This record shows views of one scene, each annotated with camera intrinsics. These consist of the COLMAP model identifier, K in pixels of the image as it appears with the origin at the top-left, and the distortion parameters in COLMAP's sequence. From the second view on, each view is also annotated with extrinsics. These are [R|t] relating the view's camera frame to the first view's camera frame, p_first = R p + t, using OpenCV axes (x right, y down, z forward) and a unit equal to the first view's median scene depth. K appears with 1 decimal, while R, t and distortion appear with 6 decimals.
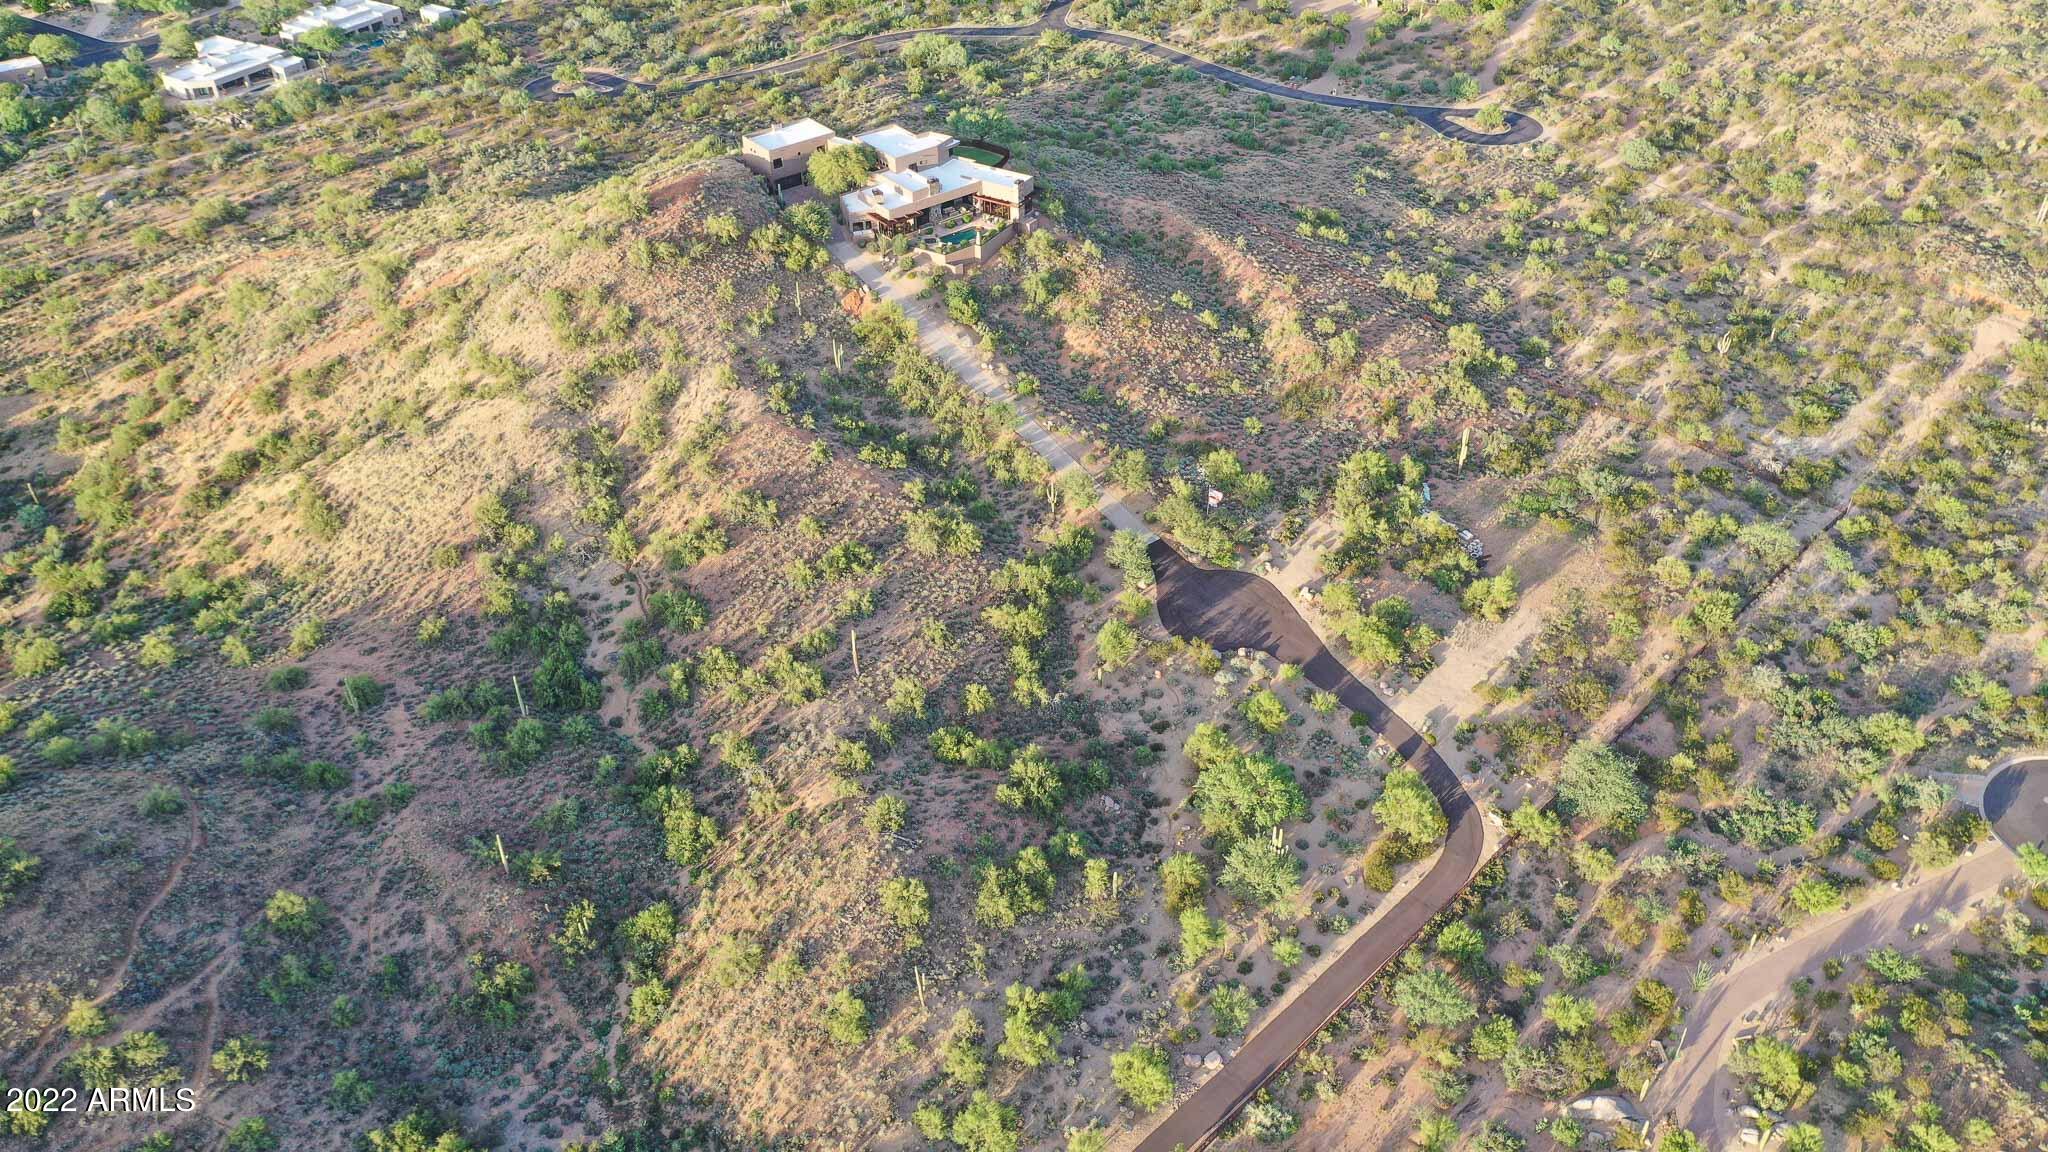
lens RADIAL K [[1573.9, 0, 1024.0], [0, 1573.9, 576.0], [0, 0, 1]] dist [0.014120, 0.002649]
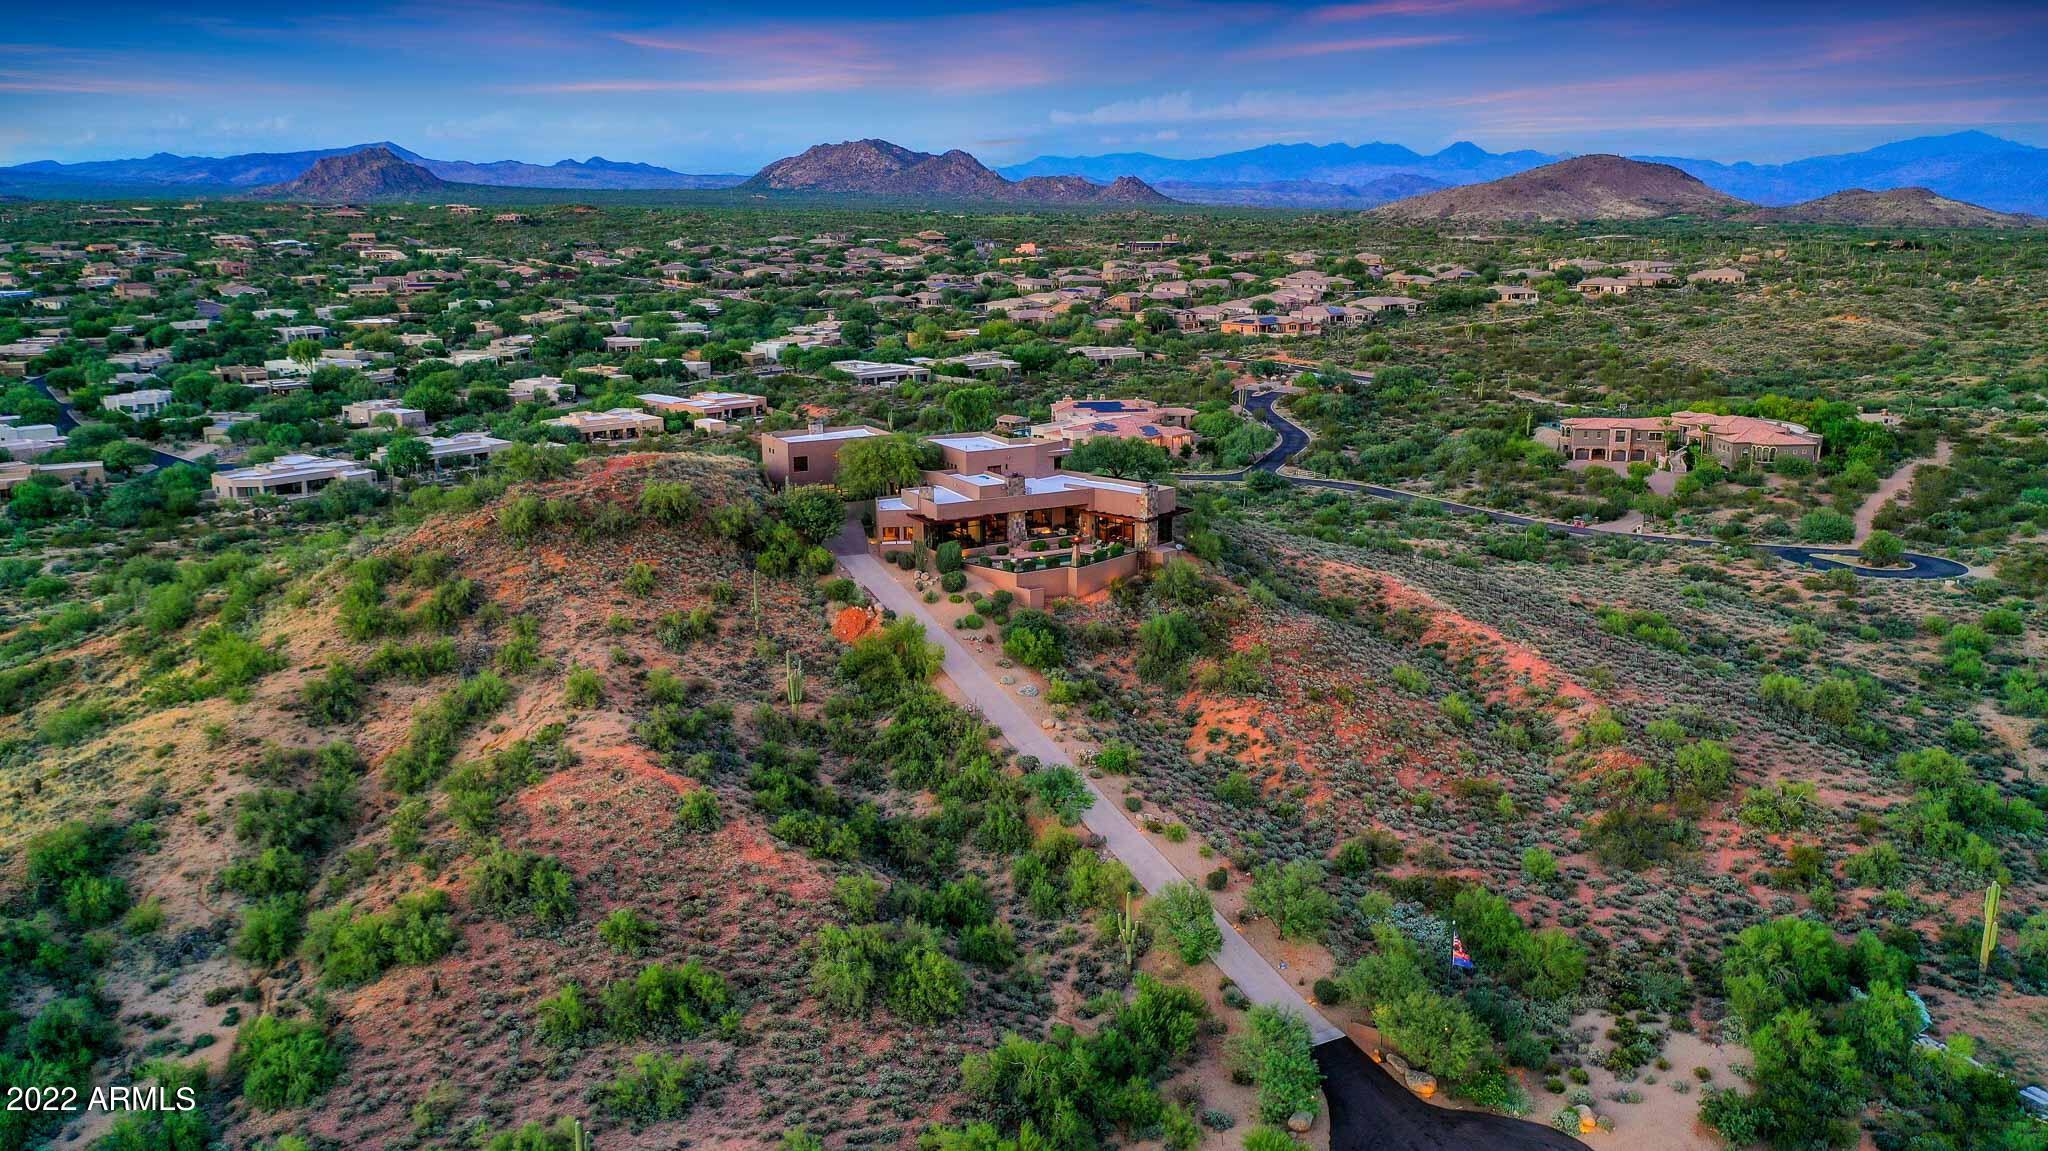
lens RADIAL K [[1607.3, 0, 1024.0], [0, 1607.3, 575.5], [0, 0, 1]] dist [-0.000541, -0.004189]
pose [[0.985781, 0.046365, -0.161513, 0.057833], [-0.107024, 0.914250, -0.390759, 0.045315], [0.129546, 0.402488, 0.906212, 0.455290]]
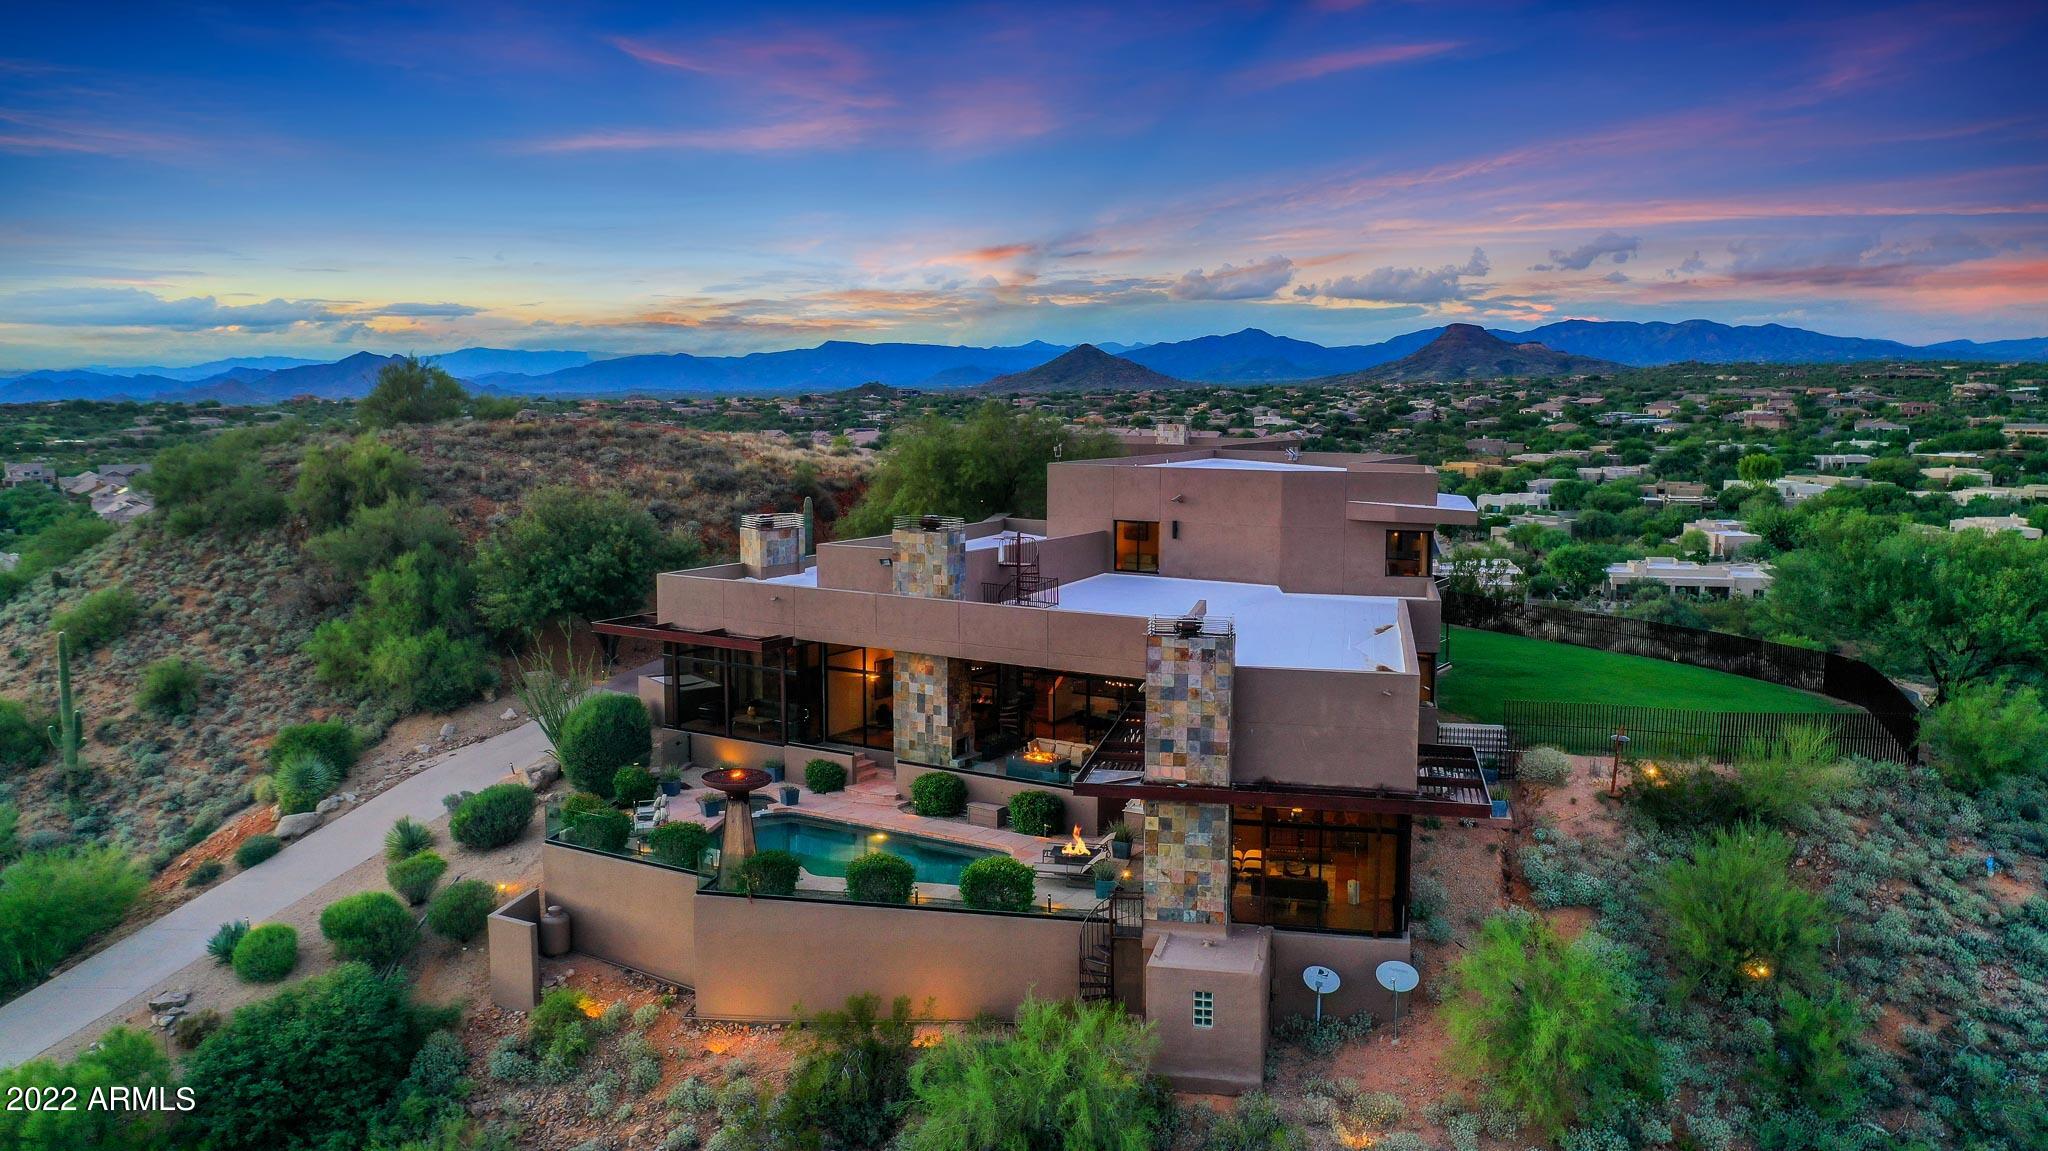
lens RADIAL K [[1607.3, 0, 1024.0], [0, 1607.3, 575.5], [0, 0, 1]] dist [-0.000541, -0.004189]
pose [[0.330558, 0.123182, -0.935712, 0.127083], [-0.569312, 0.816777, -0.093595, -0.253573], [0.752739, 0.563650, 0.340121, 1.021955]]
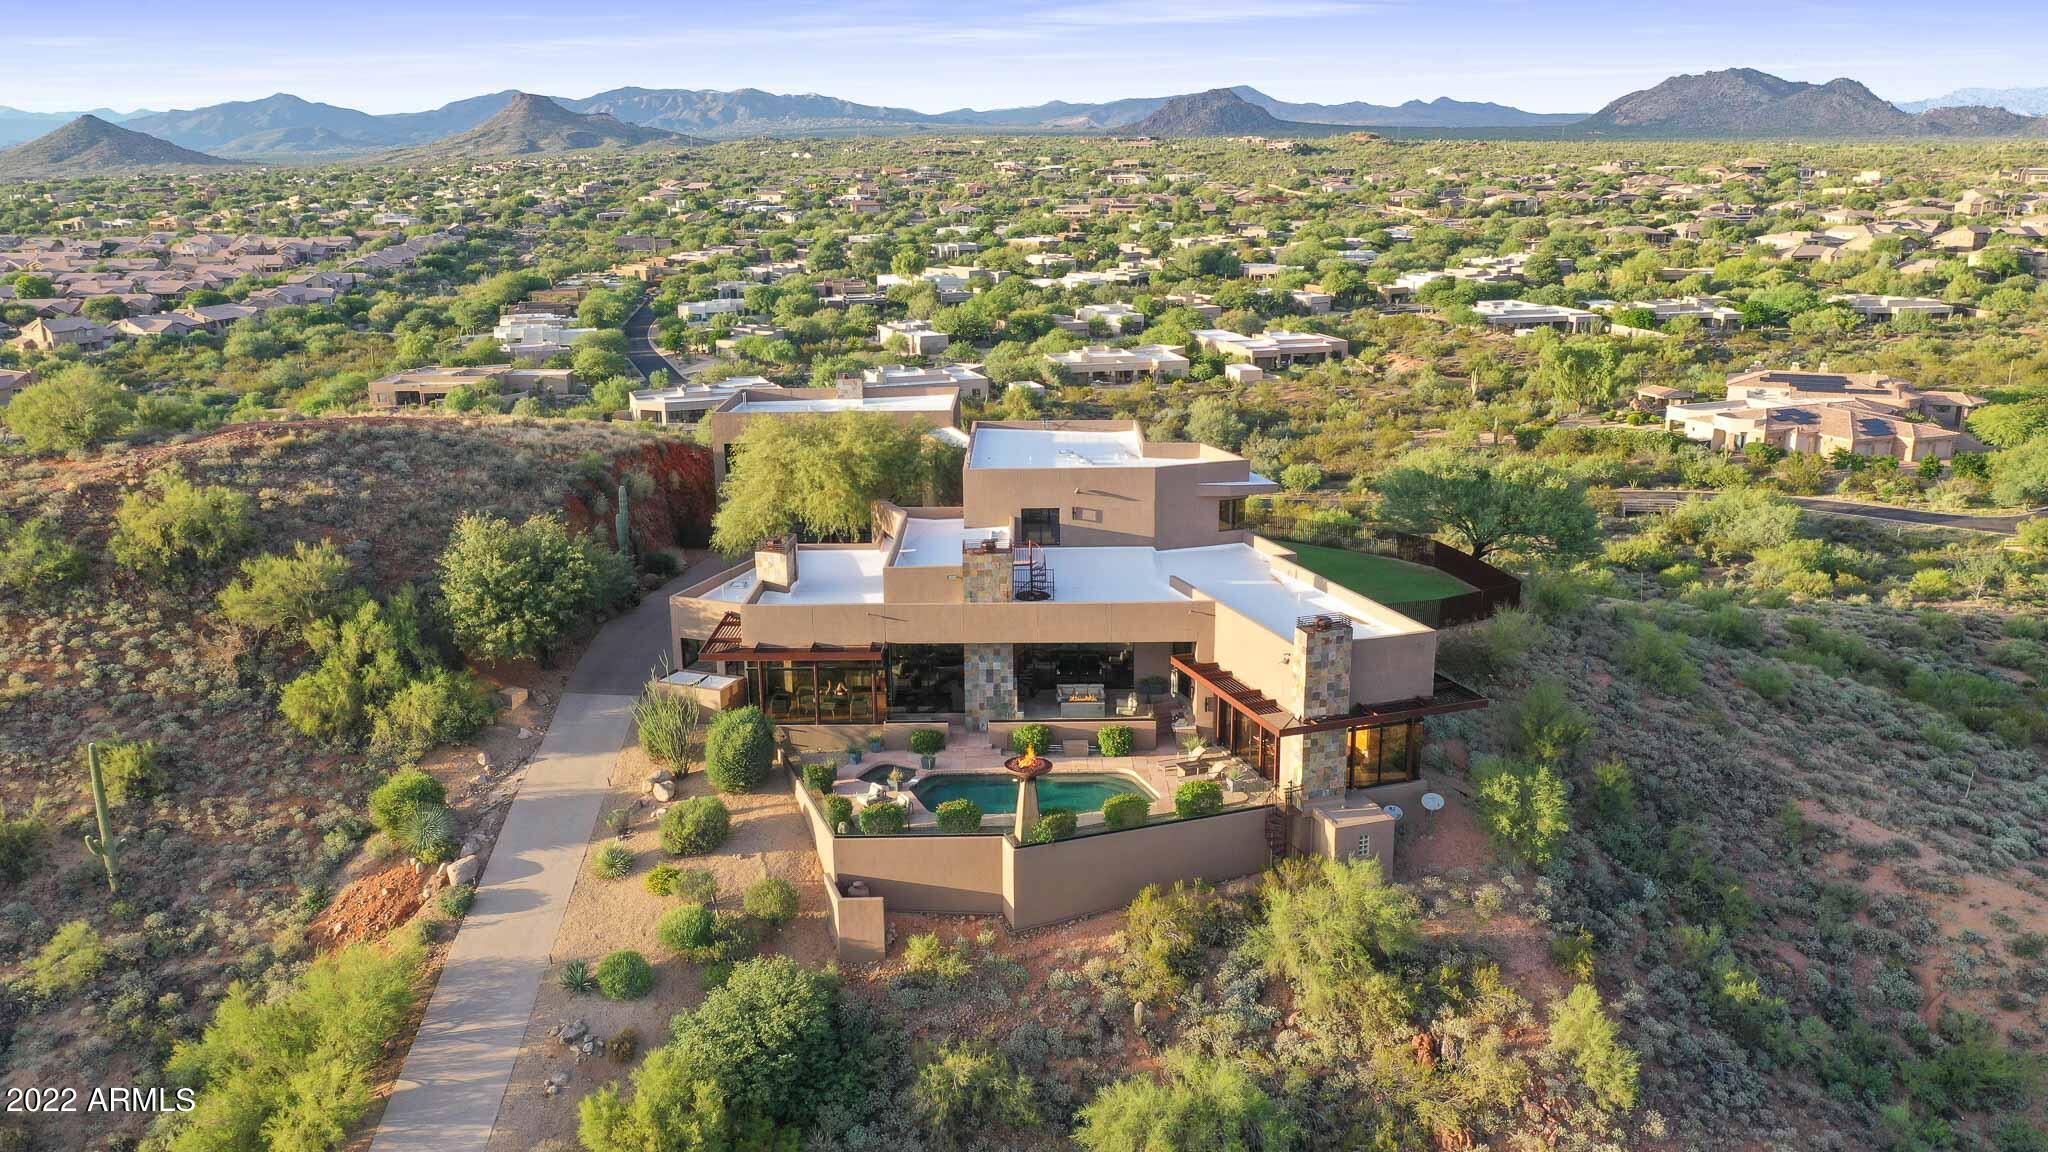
lens RADIAL K [[1607.3, 0, 1024.0], [0, 1607.3, 576.0], [0, 0, 1]] dist [-0.000541, -0.004189]
pose [[0.784565, 0.165026, -0.597682, 0.102682], [-0.371938, 0.896507, -0.240701, -0.204152], [0.496104, 0.411146, 0.764748, 0.877766]]
